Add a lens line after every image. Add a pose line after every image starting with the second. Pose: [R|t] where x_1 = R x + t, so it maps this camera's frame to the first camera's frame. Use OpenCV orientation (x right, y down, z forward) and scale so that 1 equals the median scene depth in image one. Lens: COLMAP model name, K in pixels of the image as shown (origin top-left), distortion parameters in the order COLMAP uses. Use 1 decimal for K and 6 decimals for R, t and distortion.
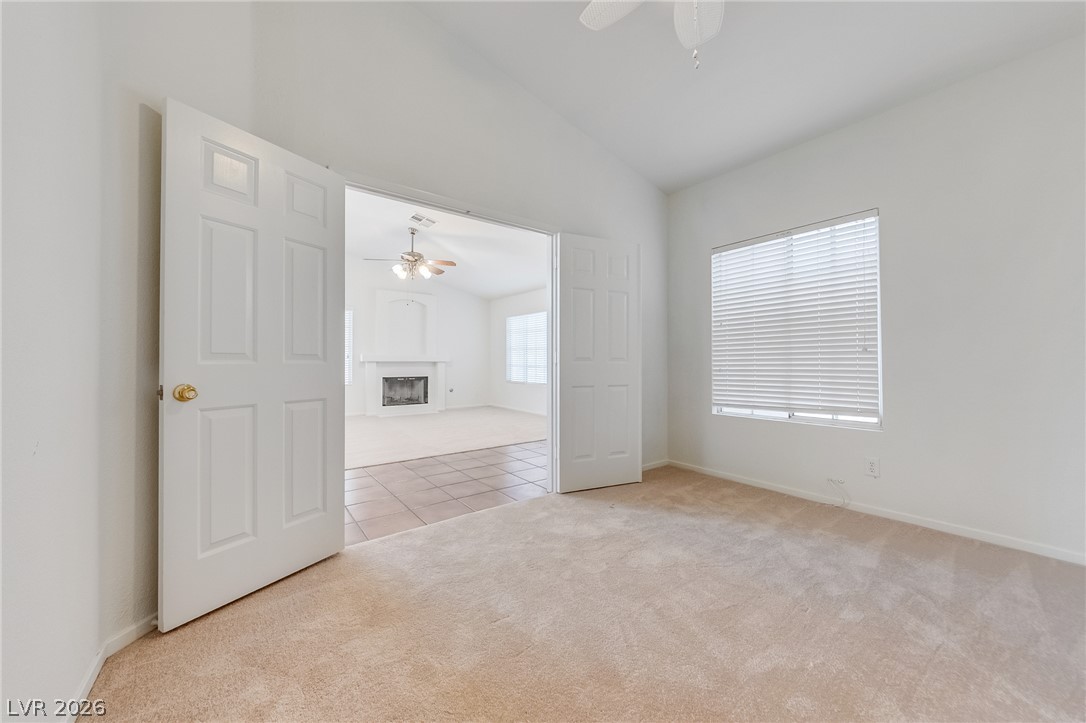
lens RADIAL K [[401.0, 0, 534.9], [0, 401.0, 358.7], [0, 0, 1]] dist [-0.001450, 0.000022]
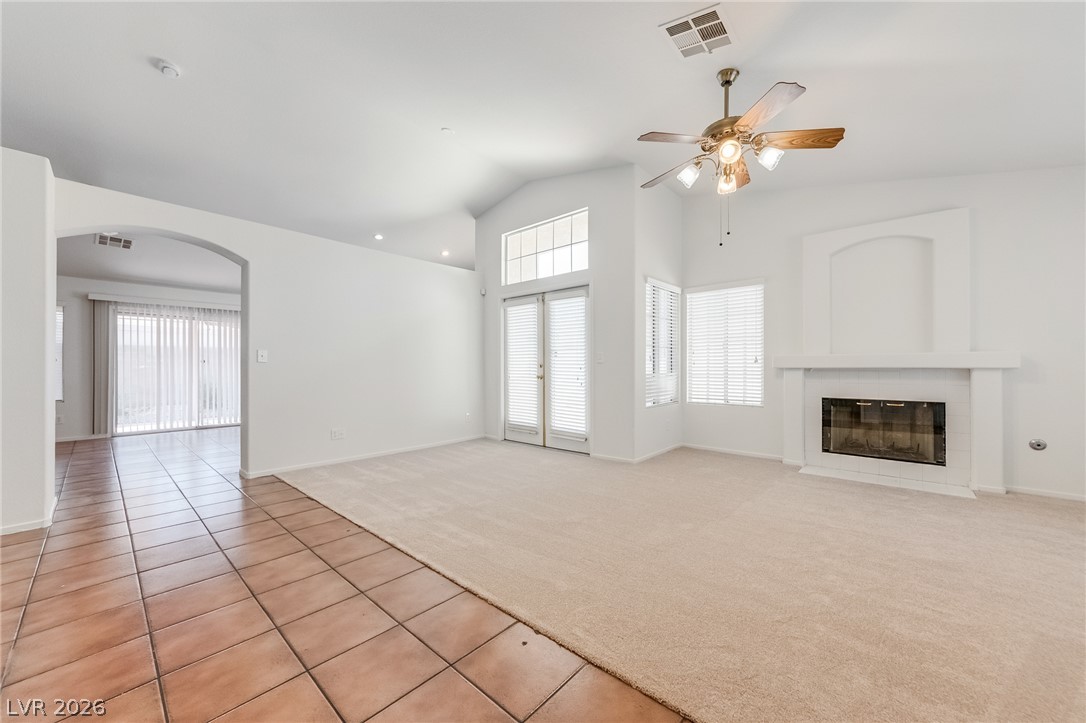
lens RADIAL K [[401.0, 0, 538.4], [0, 401.0, 367.4], [0, 0, 1]] dist [-0.001450, 0.000022]
pose [[0.210822, -0.006493, -0.977503, 0.060318], [0.009817, 0.999942, -0.004525, 0.004090], [0.977475, -0.008642, 0.210873, 0.487627]]
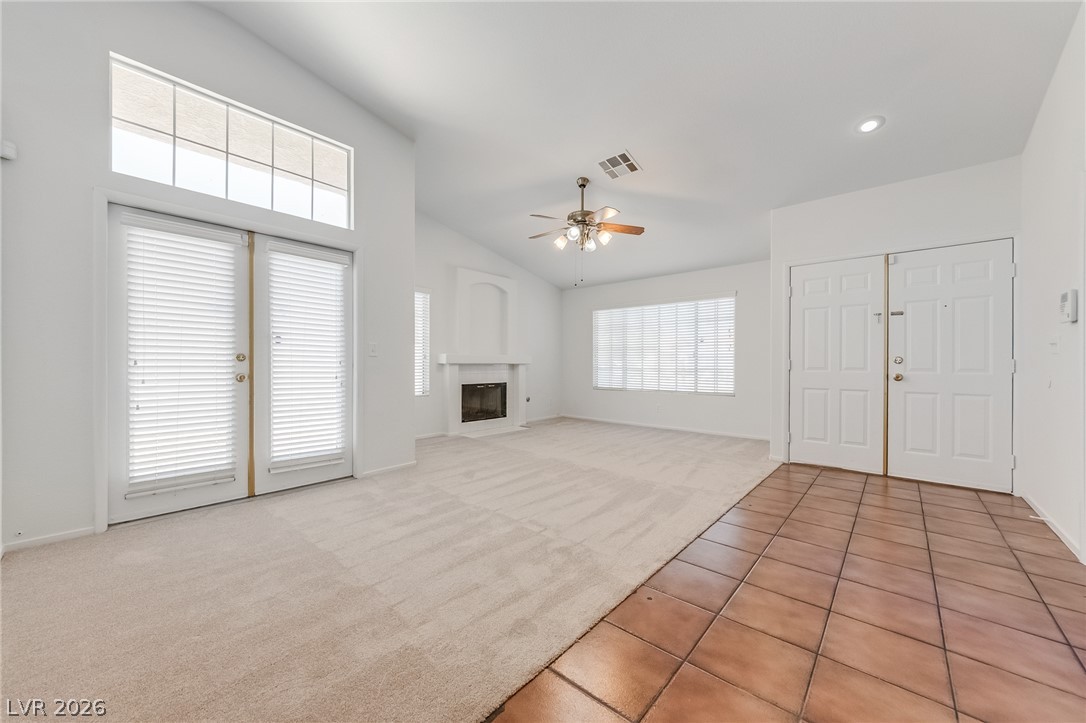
lens RADIAL K [[401.0, 0, 541.7], [0, 401.0, 365.6], [0, 0, 1]] dist [-0.001450, 0.000022]
pose [[0.976463, -0.001170, 0.215682, -0.371948], [-0.001651, 0.999915, 0.012900, 0.000639], [-0.215679, -0.012952, 0.976378, 0.216865]]
